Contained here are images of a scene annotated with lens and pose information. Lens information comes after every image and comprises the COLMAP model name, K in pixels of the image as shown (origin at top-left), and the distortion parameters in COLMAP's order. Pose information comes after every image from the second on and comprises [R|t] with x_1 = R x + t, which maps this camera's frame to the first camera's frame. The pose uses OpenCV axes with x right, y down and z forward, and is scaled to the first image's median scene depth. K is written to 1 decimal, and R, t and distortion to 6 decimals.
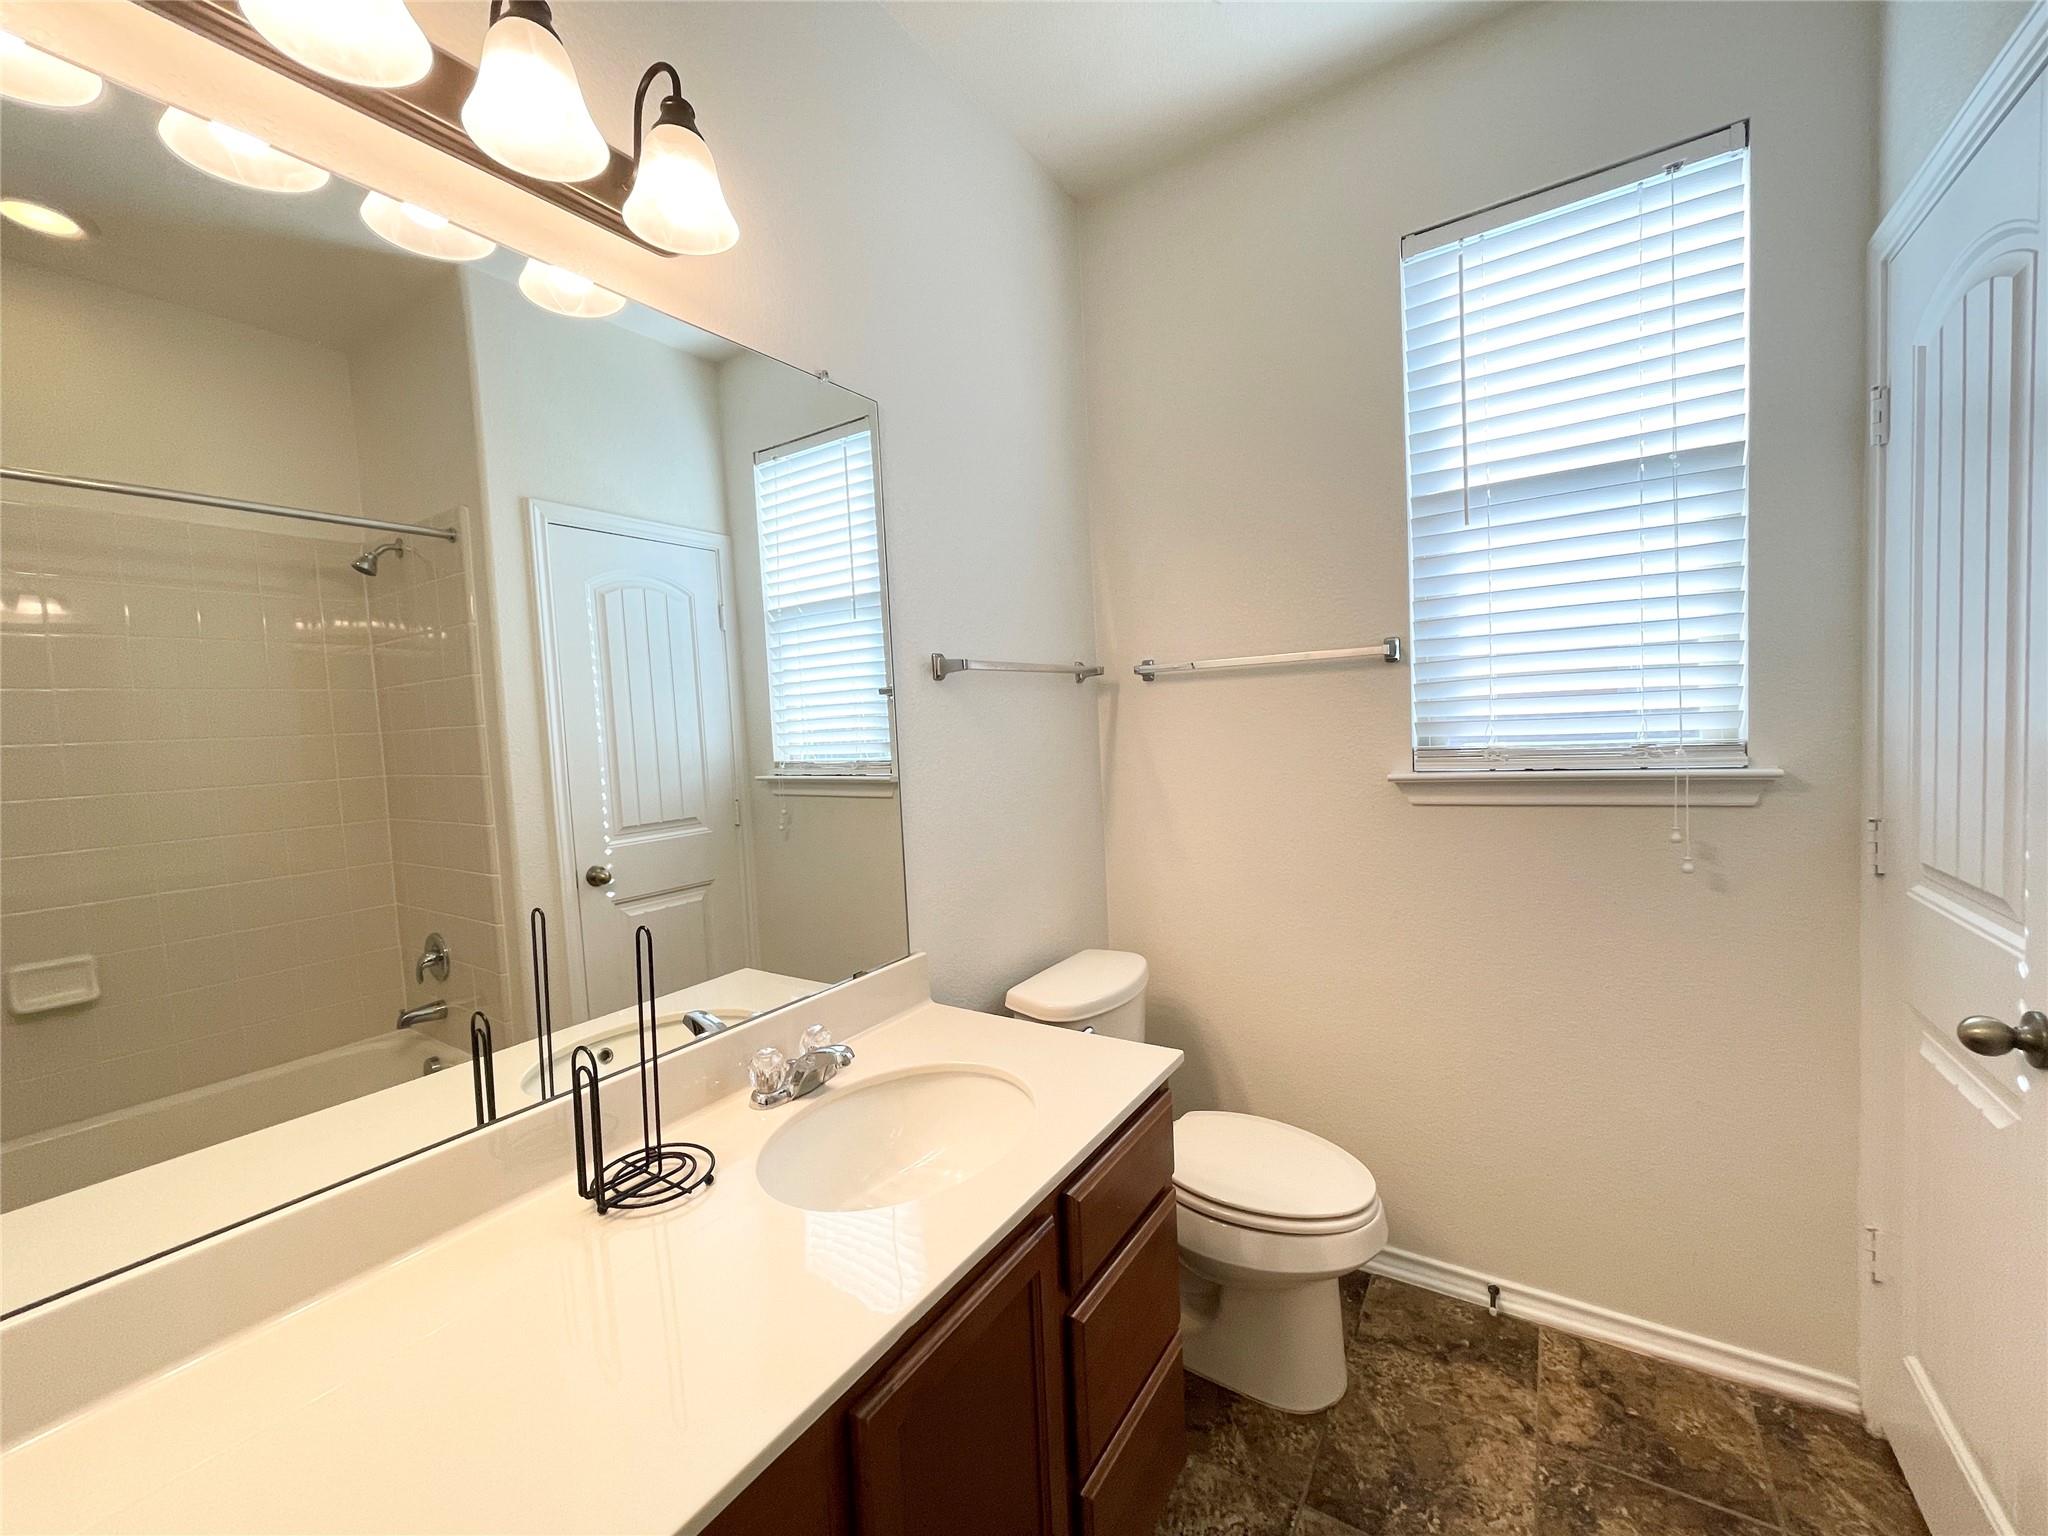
lens RADIAL K [[827.0, 0, 1024.0], [0, 827.0, 768.0], [0, 0, 1]] dist [0.021407, -0.009499]
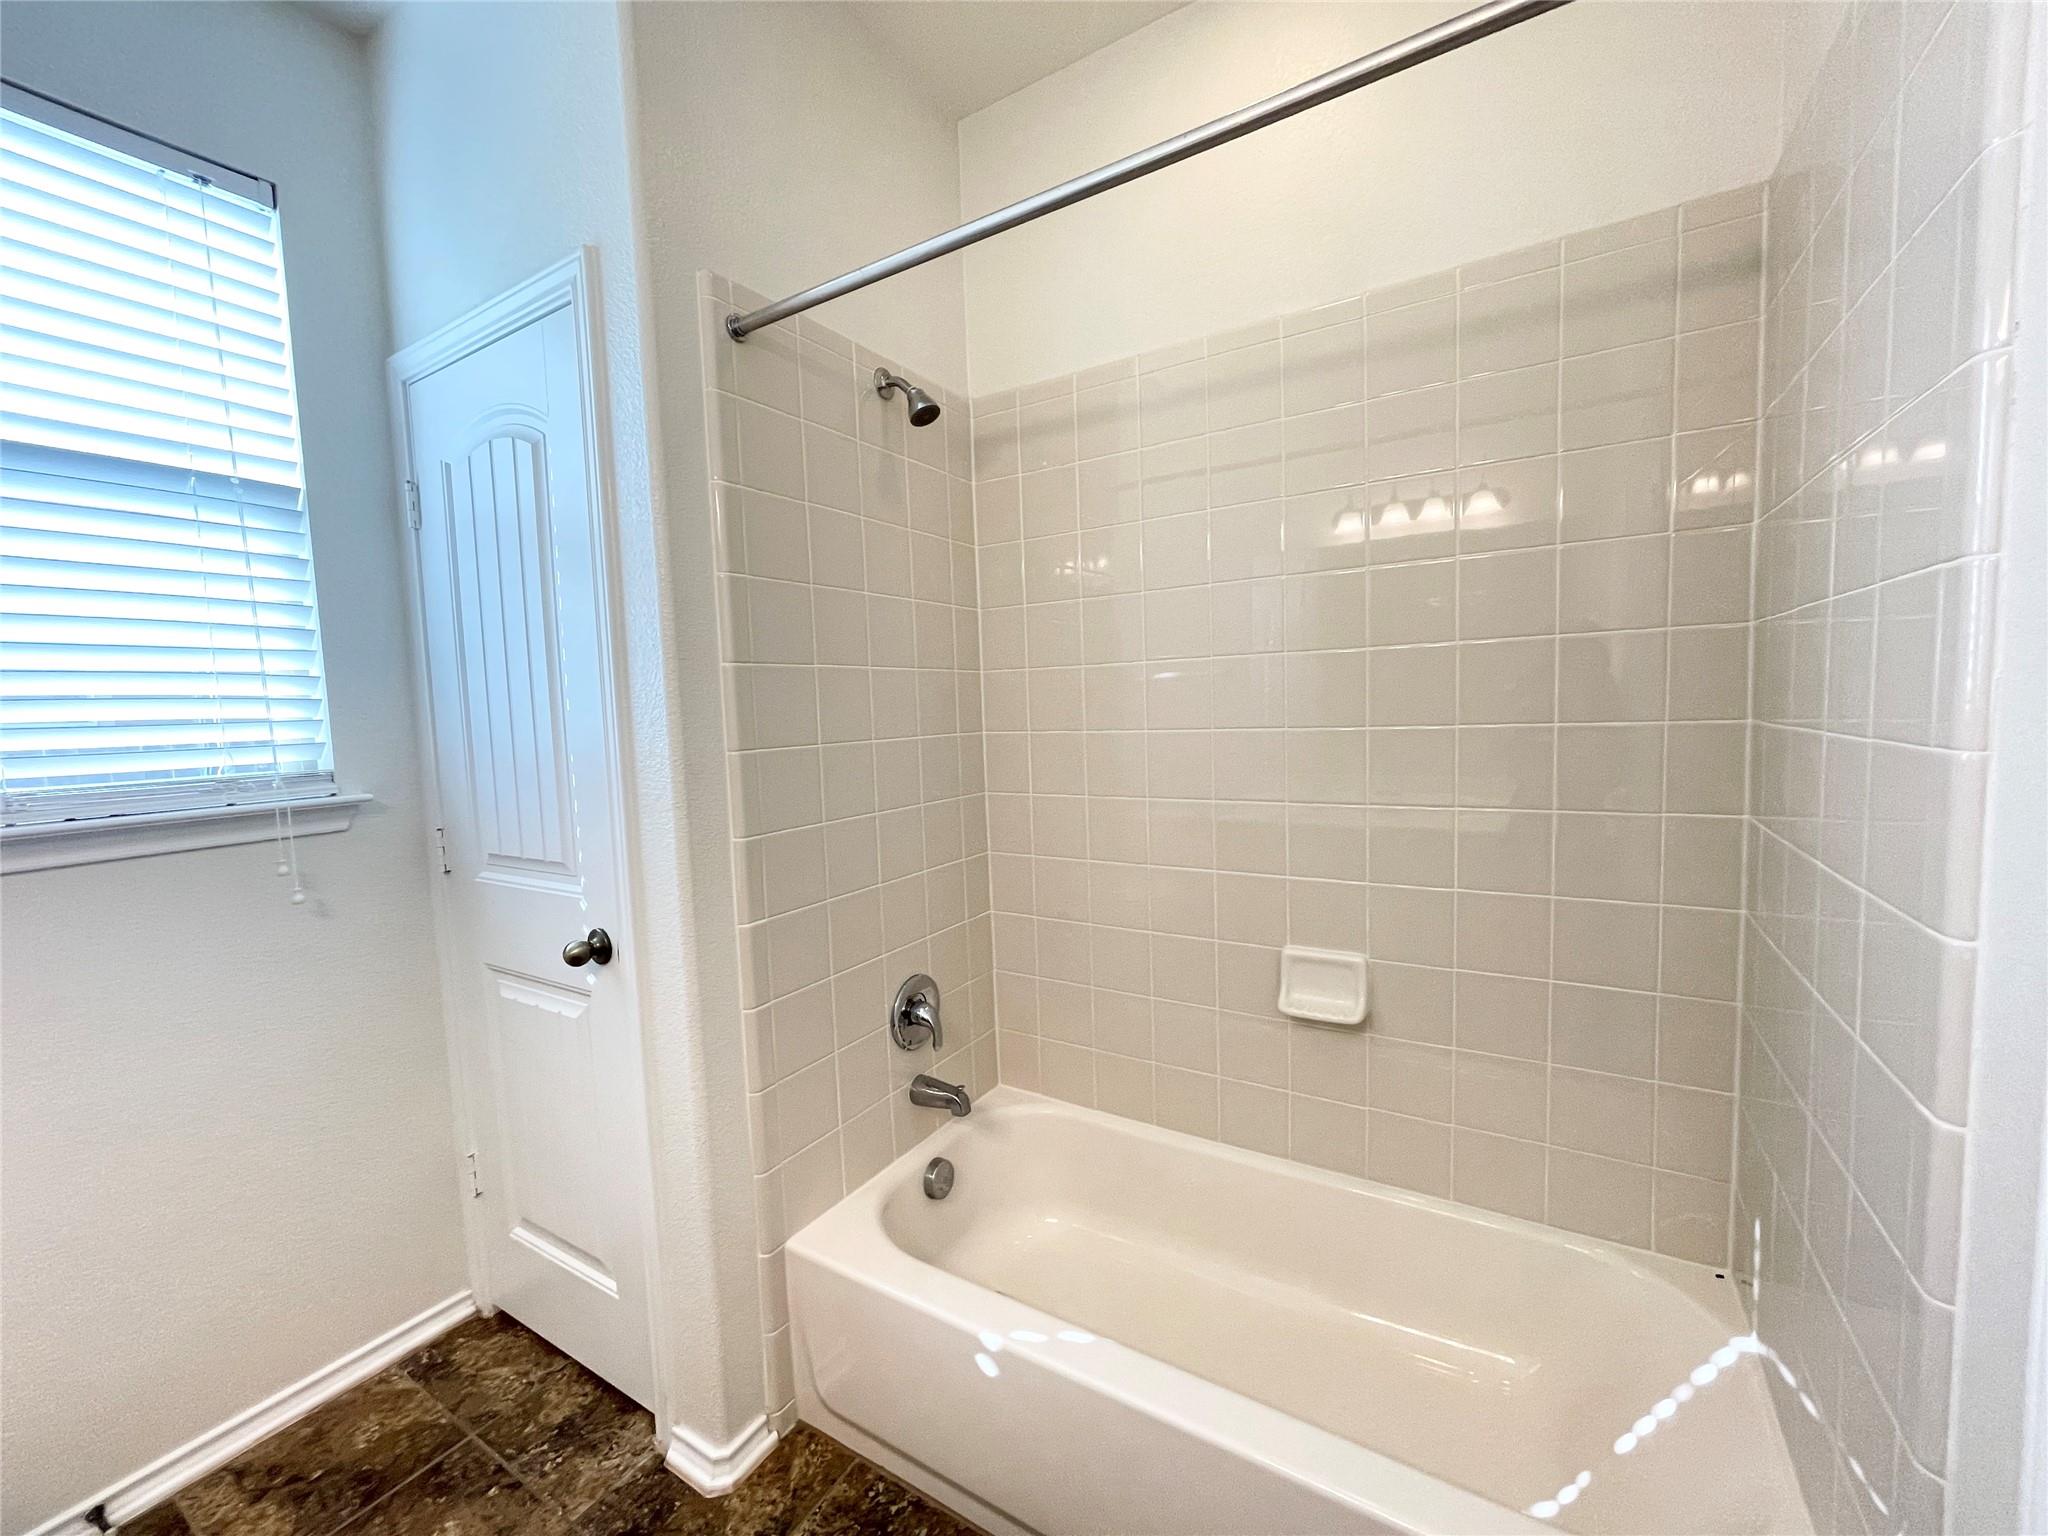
lens RADIAL K [[827.0, 0, 1024.0], [0, 827.0, 768.0], [0, 0, 1]] dist [0.021407, -0.009499]
pose [[-0.025058, -0.028359, 0.999284, -0.225524], [0.094284, 0.995075, 0.030604, 0.015134], [-0.995230, 0.094983, -0.022261, 0.144150]]
